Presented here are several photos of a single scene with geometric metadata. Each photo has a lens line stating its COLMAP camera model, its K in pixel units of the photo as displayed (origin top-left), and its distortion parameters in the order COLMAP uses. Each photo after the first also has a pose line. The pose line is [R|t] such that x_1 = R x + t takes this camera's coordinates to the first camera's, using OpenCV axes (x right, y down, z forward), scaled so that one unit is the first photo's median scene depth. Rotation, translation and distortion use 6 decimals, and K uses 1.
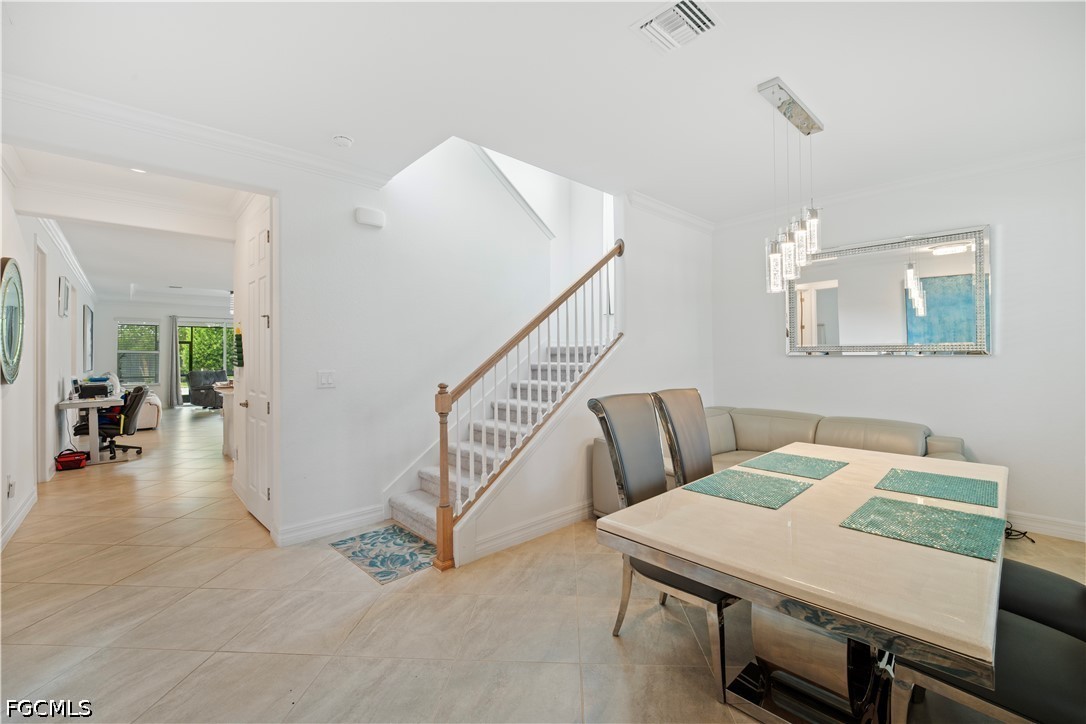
lens RADIAL K [[462.9, 0, 544.3], [0, 462.9, 355.6], [0, 0, 1]] dist [-0.002609, -0.000293]
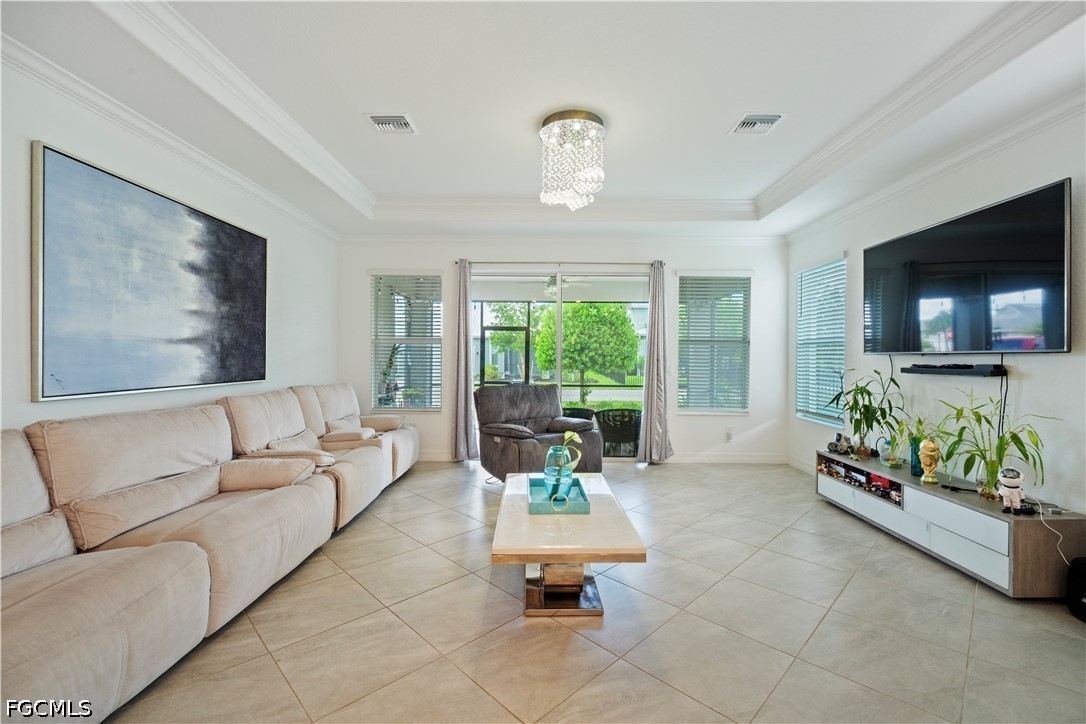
lens RADIAL K [[462.9, 0, 541.9], [0, 462.9, 359.5], [0, 0, 1]] dist [-0.002609, -0.000293]
pose [[0.737115, 0.013442, -0.675633, -0.892903], [-0.007517, 0.999903, 0.011692, 0.009798], [0.675725, -0.003539, 0.737145, 1.461213]]
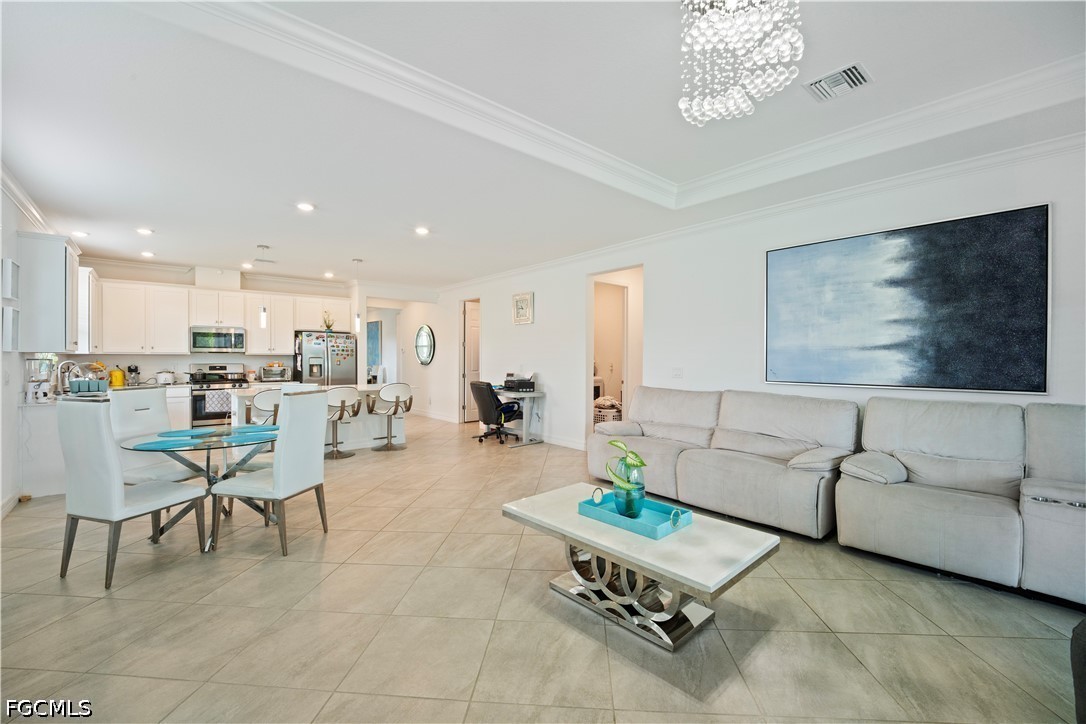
lens RADIAL K [[462.9, 0, 553.0], [0, 462.9, 357.9], [0, 0, 1]] dist [-0.002609, -0.000293]
pose [[-0.999982, 0.004068, -0.004306, -1.174257], [0.004084, 0.999985, -0.003625, 0.013209], [0.004291, -0.003642, -0.999984, 2.422542]]
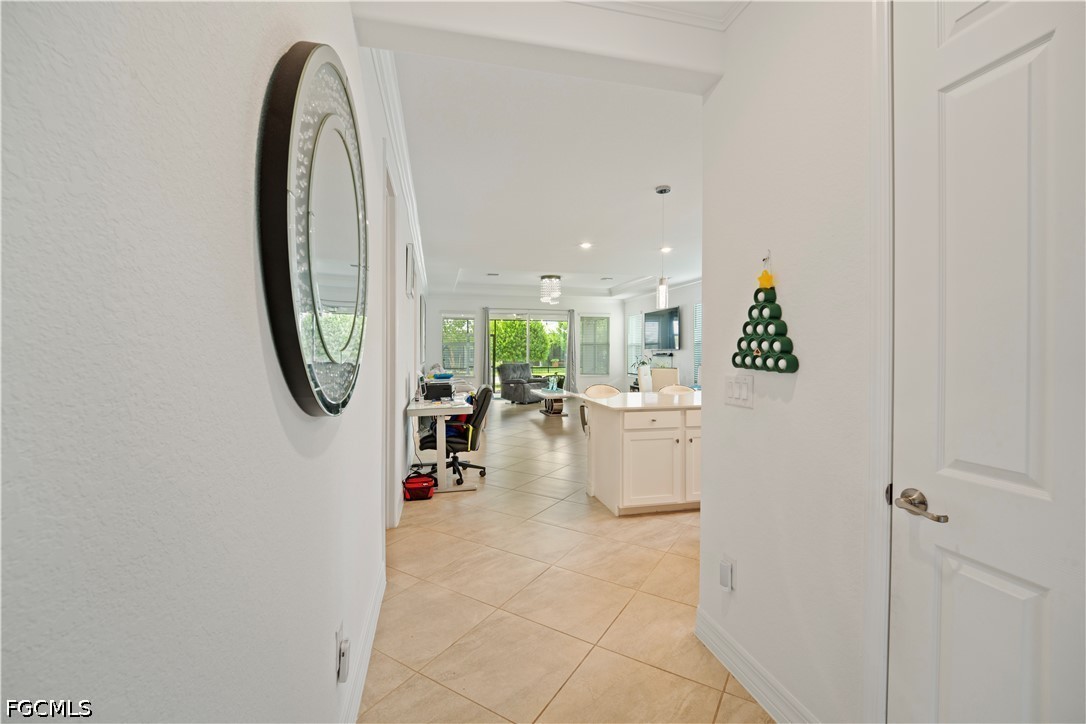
lens RADIAL K [[462.9, 0, 550.0], [0, 462.9, 351.3], [0, 0, 1]] dist [-0.002609, -0.000293]
pose [[0.881274, 0.005492, -0.472573, -0.439249], [-0.003932, 0.999983, 0.004289, 0.005613], [0.472589, -0.001921, 0.881281, 0.399015]]
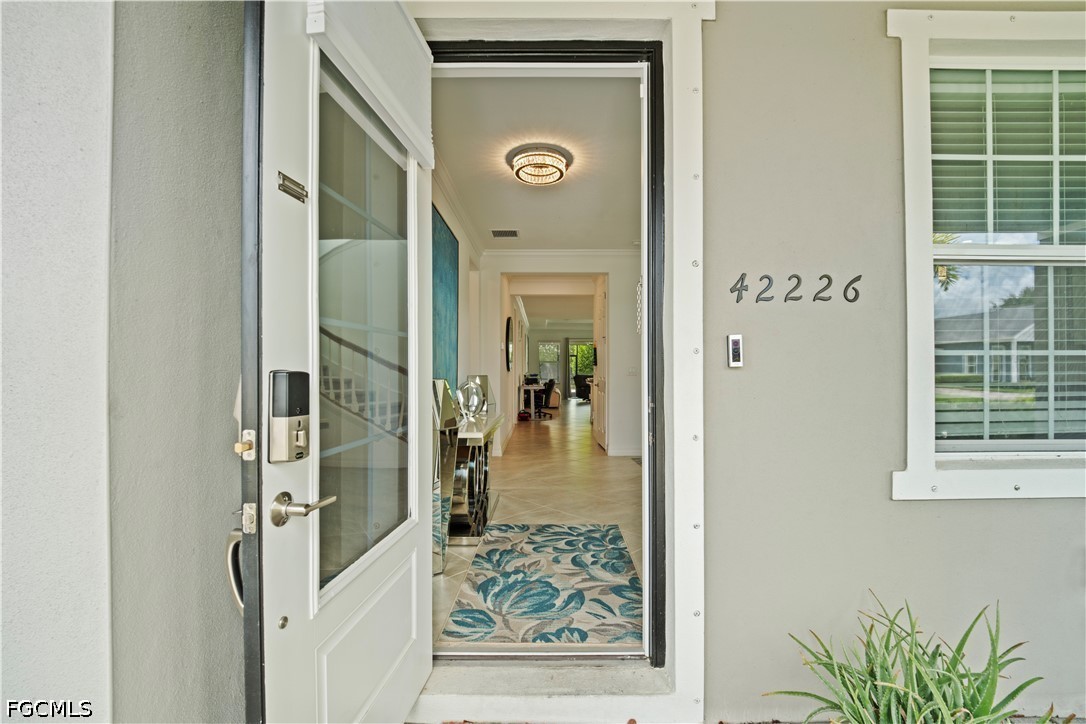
lens RADIAL K [[462.9, 0, 543.0], [0, 462.9, 367.4], [0, 0, 1]] dist [-0.002609, -0.000293]
pose [[0.745246, 0.000919, -0.666789, 0.261890], [-0.002673, 0.999995, -0.001610, 0.025137], [0.666784, 0.002982, 0.745245, -0.319782]]
